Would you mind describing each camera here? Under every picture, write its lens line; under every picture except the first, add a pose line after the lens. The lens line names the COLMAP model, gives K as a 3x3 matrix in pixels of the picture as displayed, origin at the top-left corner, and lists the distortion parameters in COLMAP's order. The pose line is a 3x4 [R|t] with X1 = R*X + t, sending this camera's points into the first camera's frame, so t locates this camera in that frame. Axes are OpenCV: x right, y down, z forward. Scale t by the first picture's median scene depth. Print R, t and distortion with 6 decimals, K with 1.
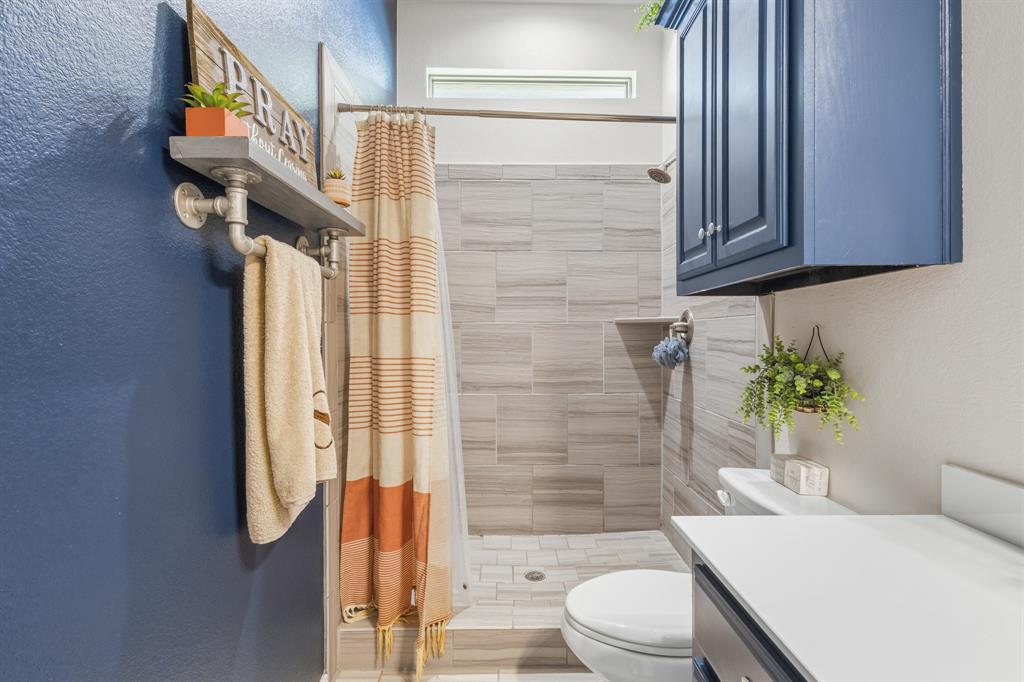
lens RADIAL K [[473.0, 0, 511.0], [0, 473.0, 331.4], [0, 0, 1]] dist [0.006499, 0.000559]
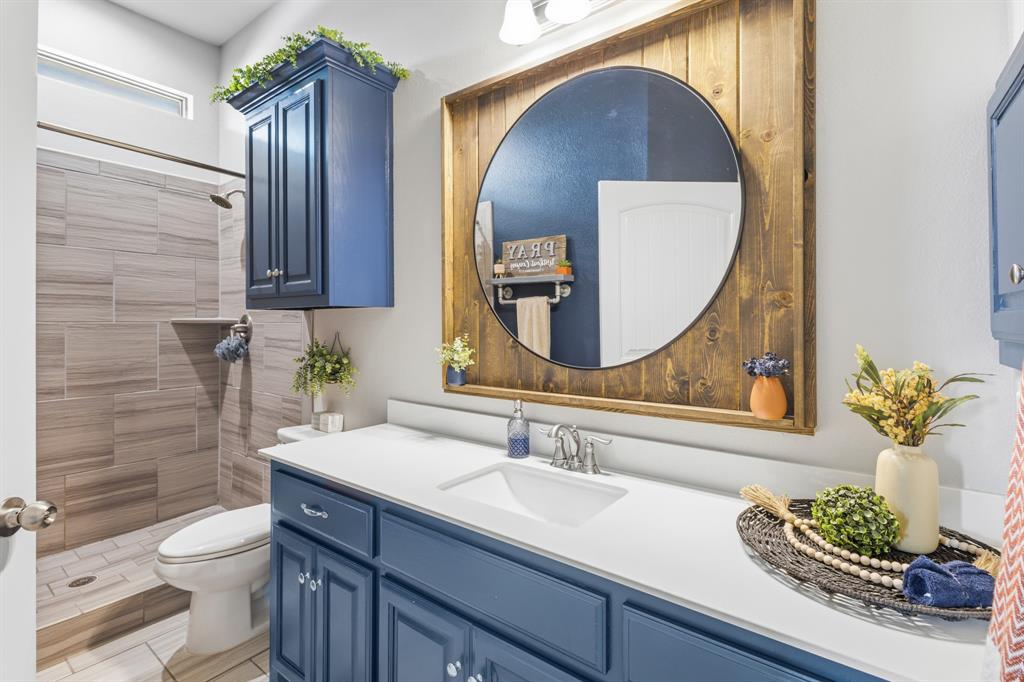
lens RADIAL K [[473.0, 0, 511.0], [0, 473.0, 331.4], [0, 0, 1]] dist [0.006499, 0.000559]
pose [[0.615310, -0.011427, 0.788203, -0.177551], [-0.008363, 0.999744, 0.021023, -0.032132], [-0.788241, -0.019527, 0.615057, -0.305582]]
